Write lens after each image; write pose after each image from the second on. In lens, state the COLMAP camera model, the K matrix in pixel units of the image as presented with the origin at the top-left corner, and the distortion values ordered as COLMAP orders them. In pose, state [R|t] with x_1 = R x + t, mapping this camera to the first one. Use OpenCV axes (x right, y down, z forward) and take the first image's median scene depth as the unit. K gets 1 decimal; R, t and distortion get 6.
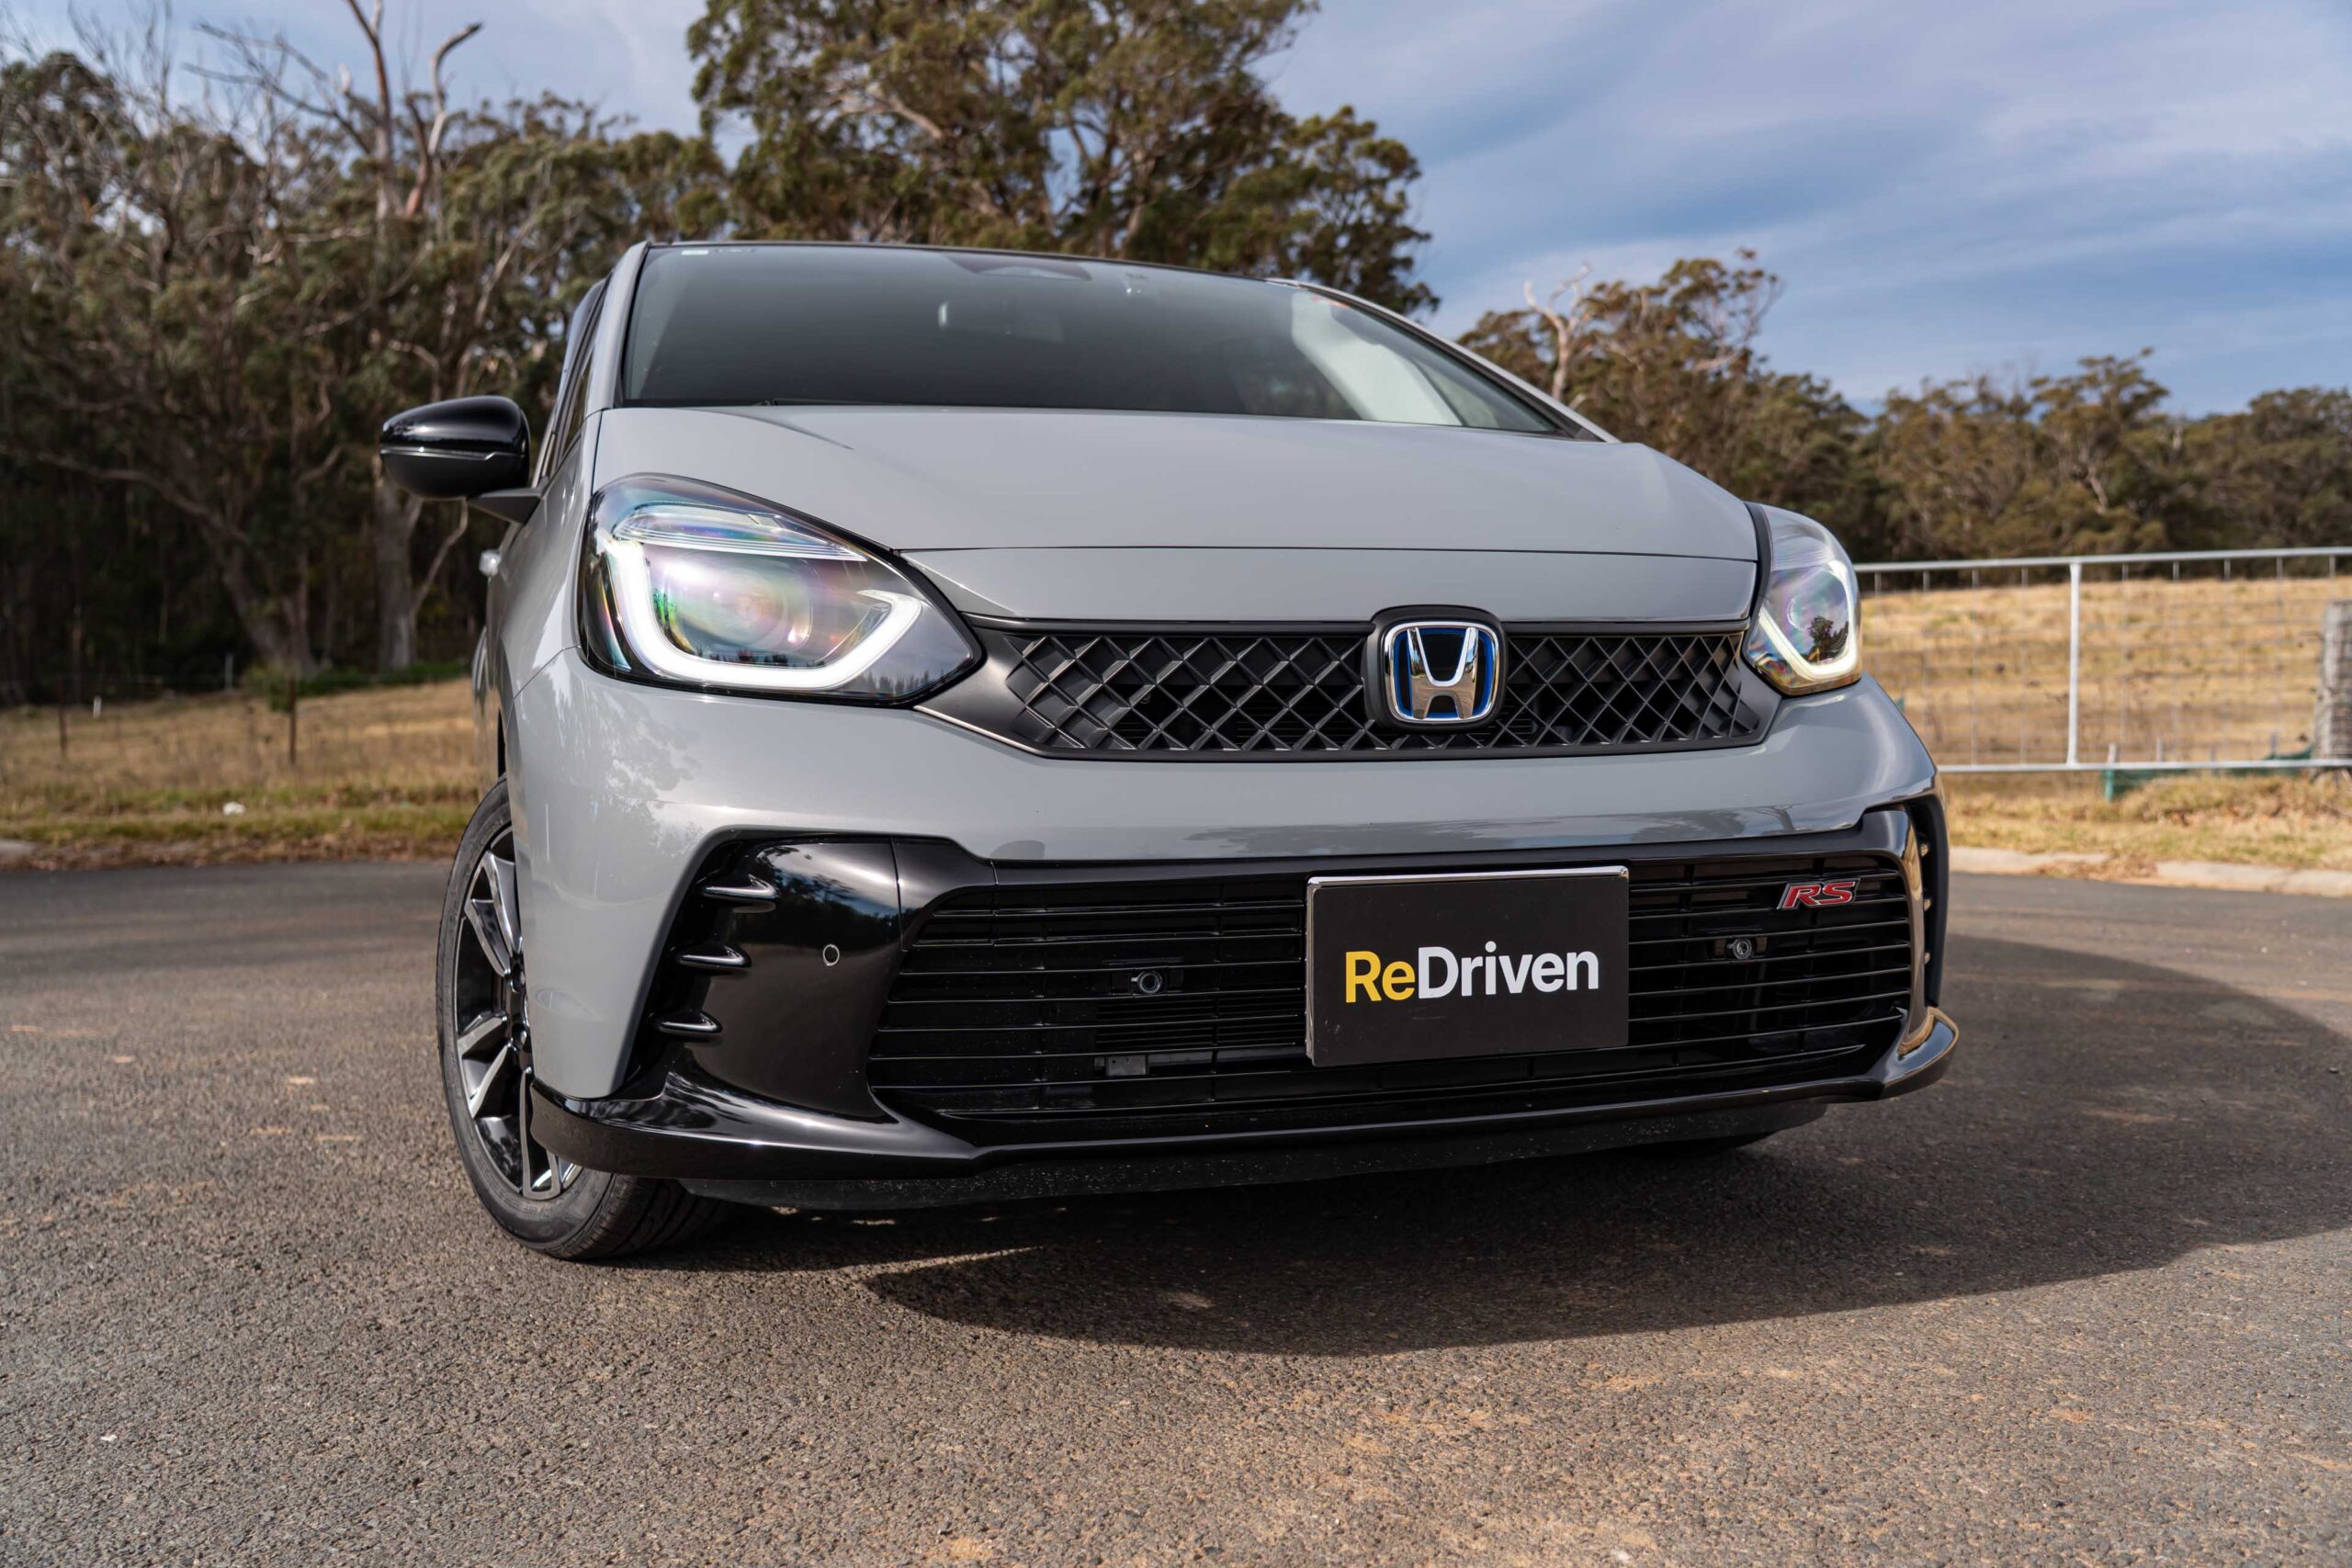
lens RADIAL K [[2133.0, 0, 1177.7], [0, 2133.0, 778.3], [0, 0, 1]] dist [0.018358, 0.039393]
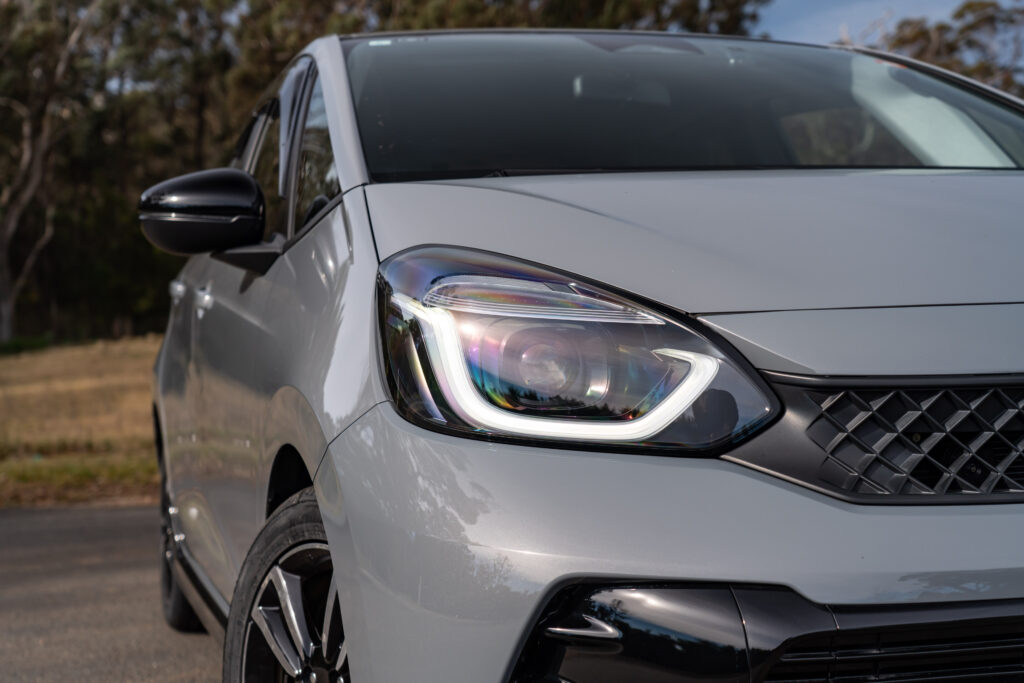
lens RADIAL K [[1610.7, 0, 519.1], [0, 1610.7, 345.5], [0, 0, 1]] dist [0.089962, 0.000000]
pose [[0.999016, -0.025762, -0.036106, -0.185260], [0.024336, 0.998928, -0.039389, -0.056973], [0.037082, 0.038471, 0.998571, 0.144880]]
